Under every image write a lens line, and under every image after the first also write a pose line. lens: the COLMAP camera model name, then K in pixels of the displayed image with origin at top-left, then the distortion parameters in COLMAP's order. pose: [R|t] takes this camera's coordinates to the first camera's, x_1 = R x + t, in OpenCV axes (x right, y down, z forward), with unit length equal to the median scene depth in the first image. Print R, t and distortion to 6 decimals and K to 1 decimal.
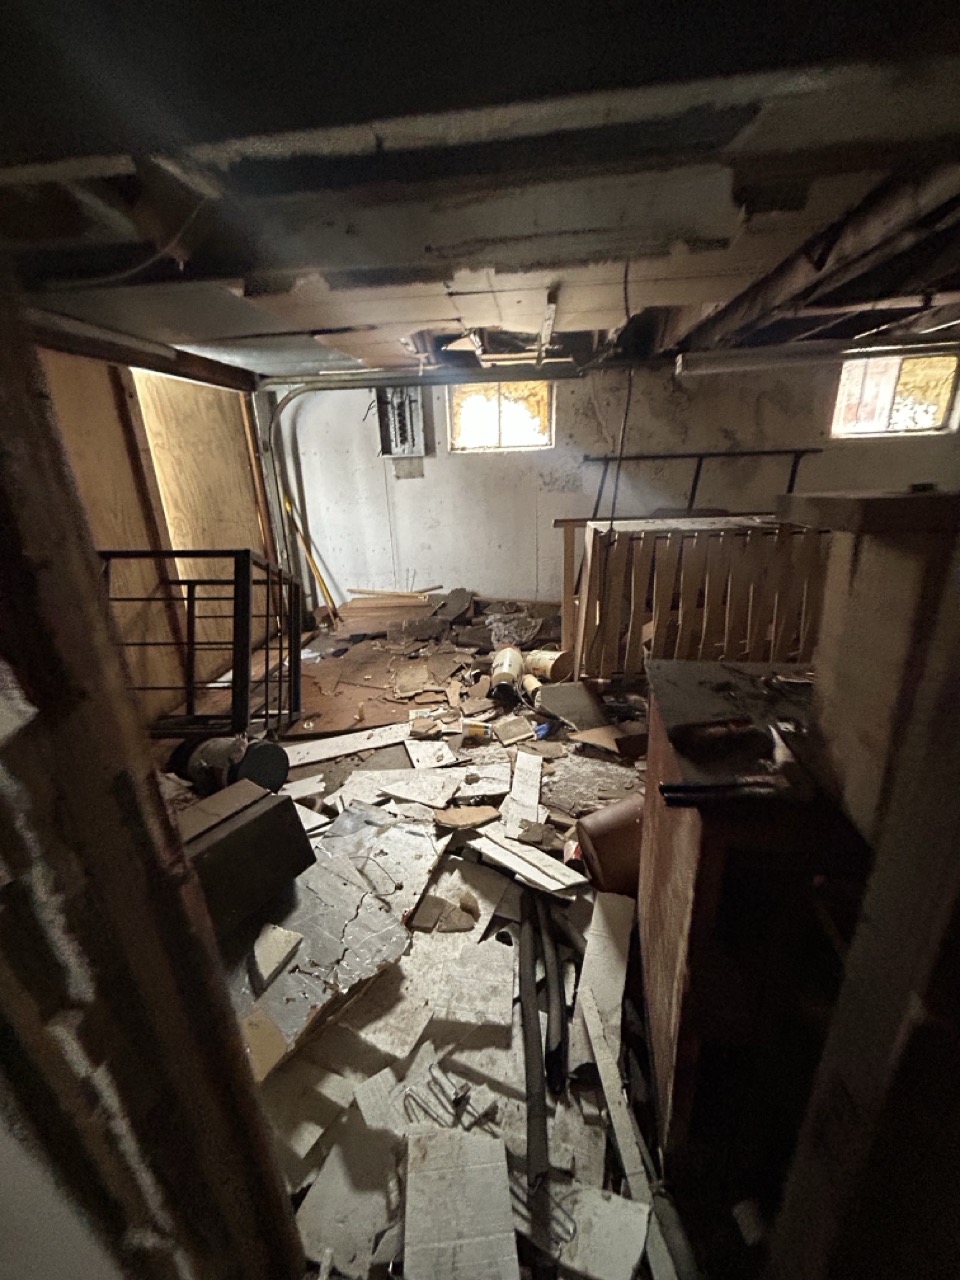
lens RADIAL K [[521.4, 0, 482.9], [0, 521.4, 637.2], [0, 0, 1]] dist [-0.000909, 0.000990]
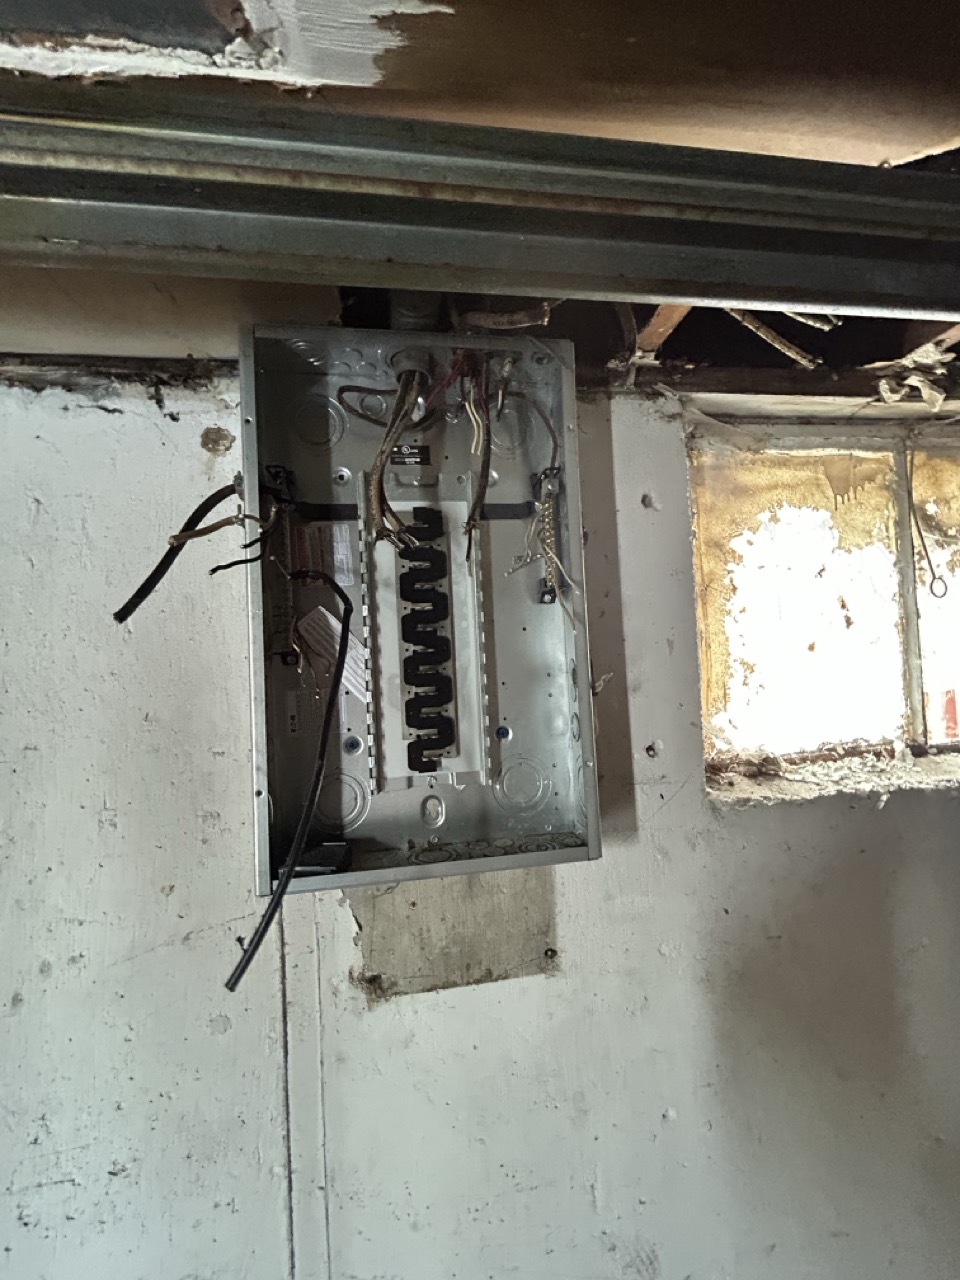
lens RADIAL K [[521.4, 0, 486.4], [0, 521.4, 636.8], [0, 0, 1]] dist [-0.000909, 0.000990]
pose [[0.968905, -0.000416, 0.247434, -0.179365], [0.093368, 0.926686, -0.364053, -0.361147], [-0.229142, 0.375835, 0.897910, 0.877830]]
